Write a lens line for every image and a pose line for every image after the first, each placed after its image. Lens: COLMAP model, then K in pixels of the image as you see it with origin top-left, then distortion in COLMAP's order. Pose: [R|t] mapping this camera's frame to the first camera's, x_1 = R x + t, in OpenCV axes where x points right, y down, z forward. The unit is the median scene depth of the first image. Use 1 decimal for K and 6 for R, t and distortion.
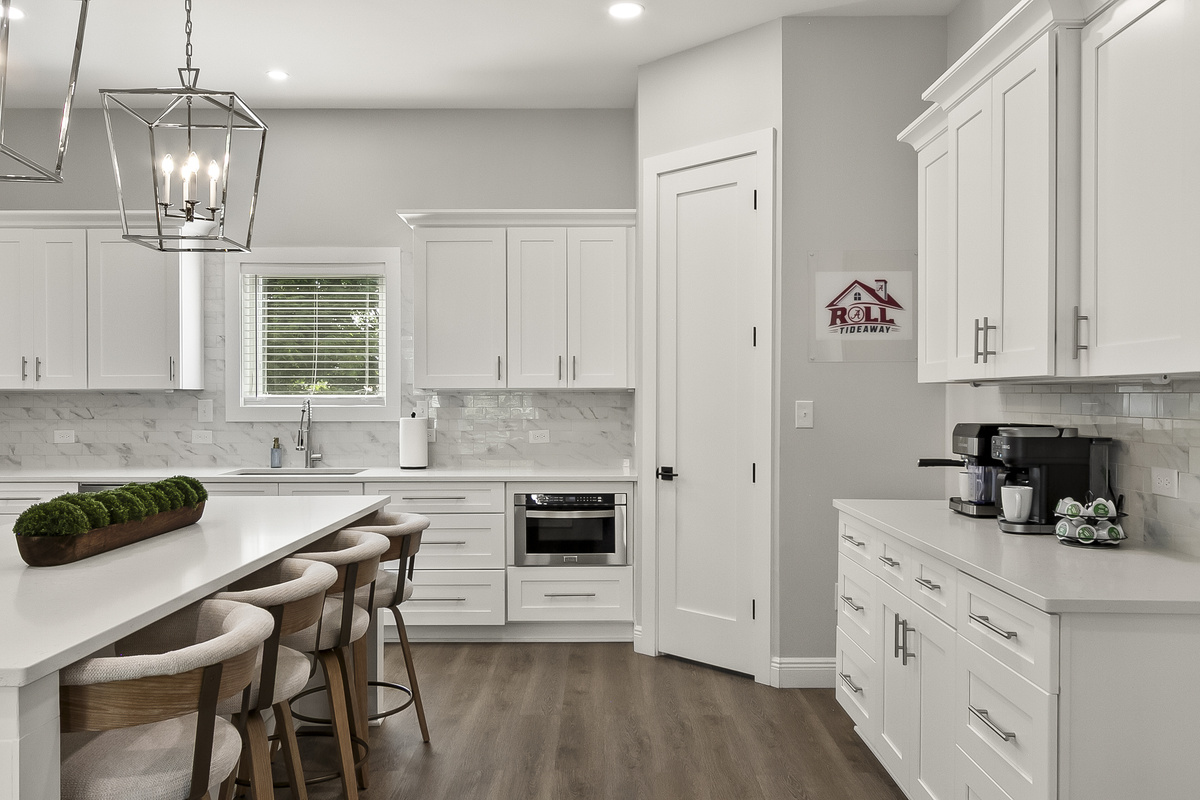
lens RADIAL K [[981.4, 0, 587.0], [0, 981.4, 402.4], [0, 0, 1]] dist [0.022645, -0.020285]
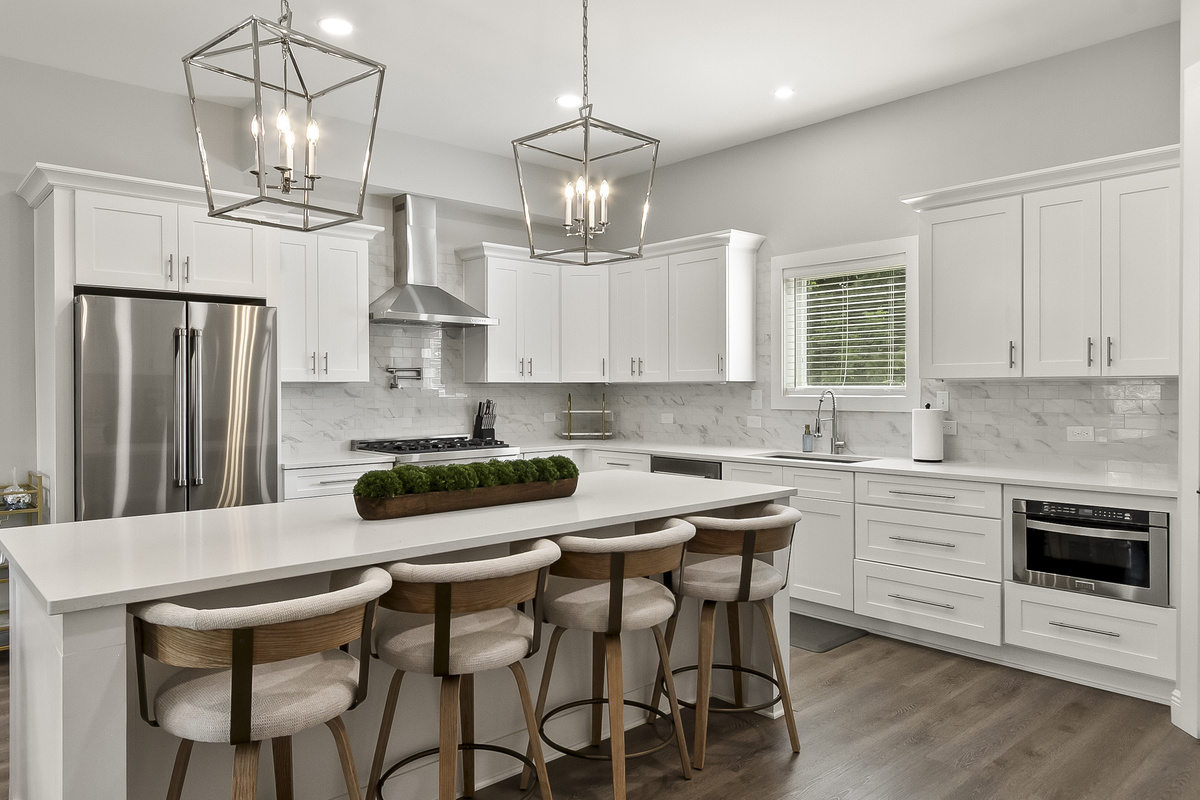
lens RADIAL K [[797.1, 0, 587.9], [0, 797.1, 392.5], [0, 0, 1]] dist [0.002791, -0.002535]
pose [[0.673034, 0.003373, -0.739604, 0.219154], [-0.002873, 0.999994, 0.001946, -0.001372], [0.739606, 0.000815, 0.673040, 0.275542]]
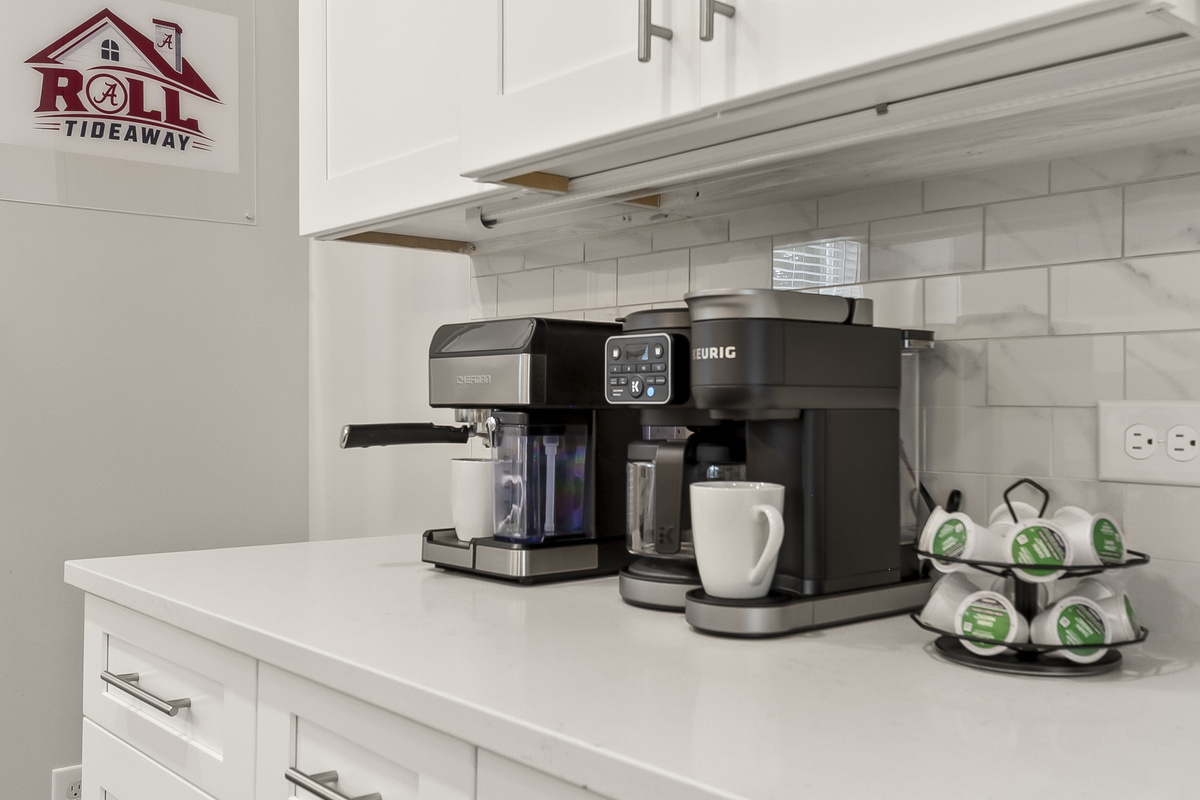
lens RADIAL K [[1187.0, 0, 591.6], [0, 1187.0, 378.0], [0, 0, 1]] dist [0.028608, 0.000000]
pose [[0.756753, 0.011365, 0.653602, 0.099290], [0.006308, 0.999675, -0.024686, 0.039273], [-0.653670, 0.022805, 0.756436, 0.475419]]
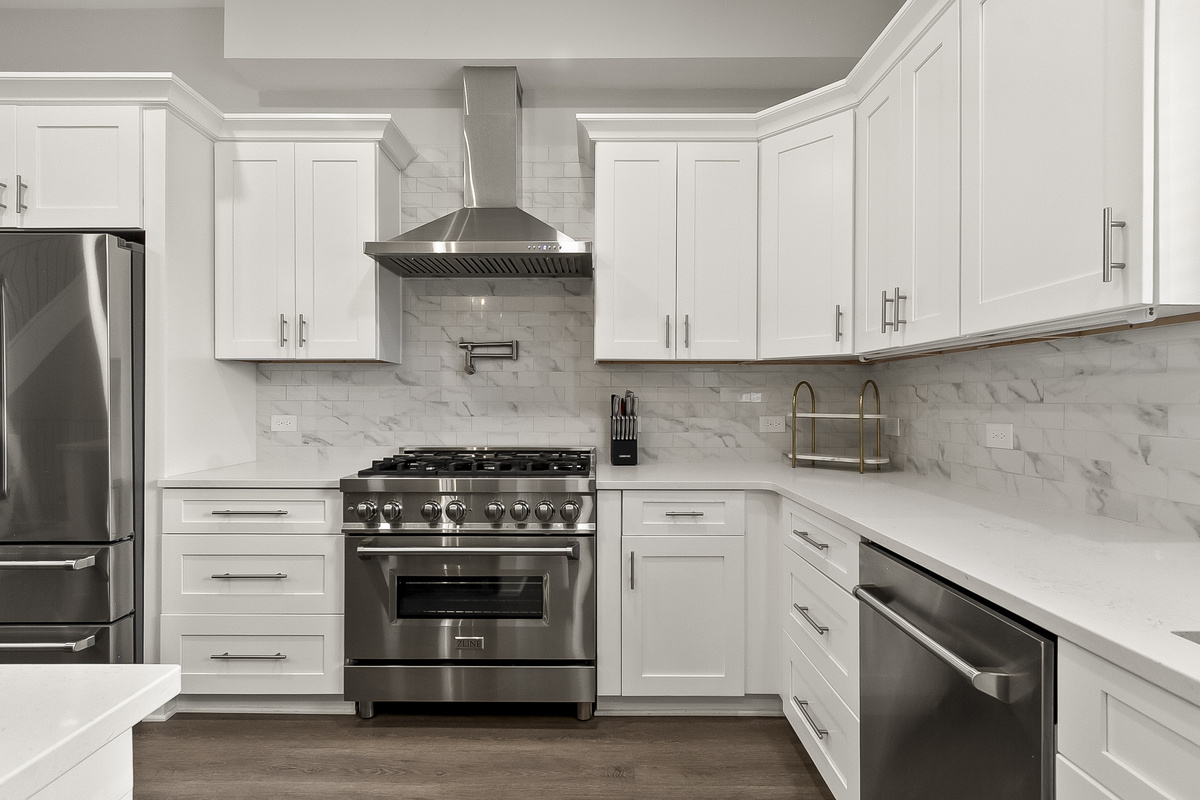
lens RADIAL K [[588.1, 0, 591.2], [0, 588.1, 401.0], [0, 0, 1]] dist [0.004974, 0.000292]
pose [[-0.001638, 0.003372, -0.999993, -0.270442], [-0.008086, 0.999962, 0.003386, 0.021201], [0.999966, 0.008091, -0.001611, 0.985582]]
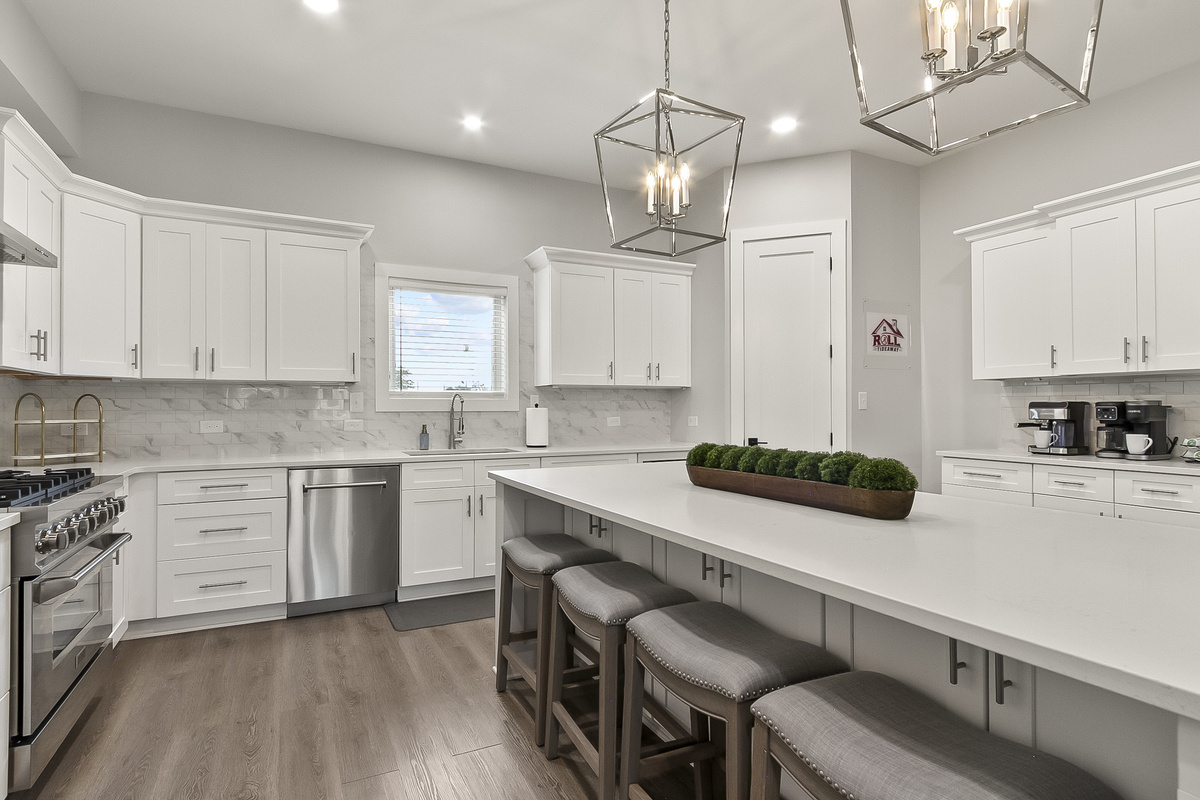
lens RADIAL K [[633.5, 0, 596.9], [0, 633.5, 398.6], [0, 0, 1]] dist [0.016685, -0.002842]
pose [[0.887857, 0.005886, 0.460081, -0.602904], [0.004637, 0.999753, -0.021739, 0.027140], [-0.460096, 0.021434, 0.887611, 0.273209]]
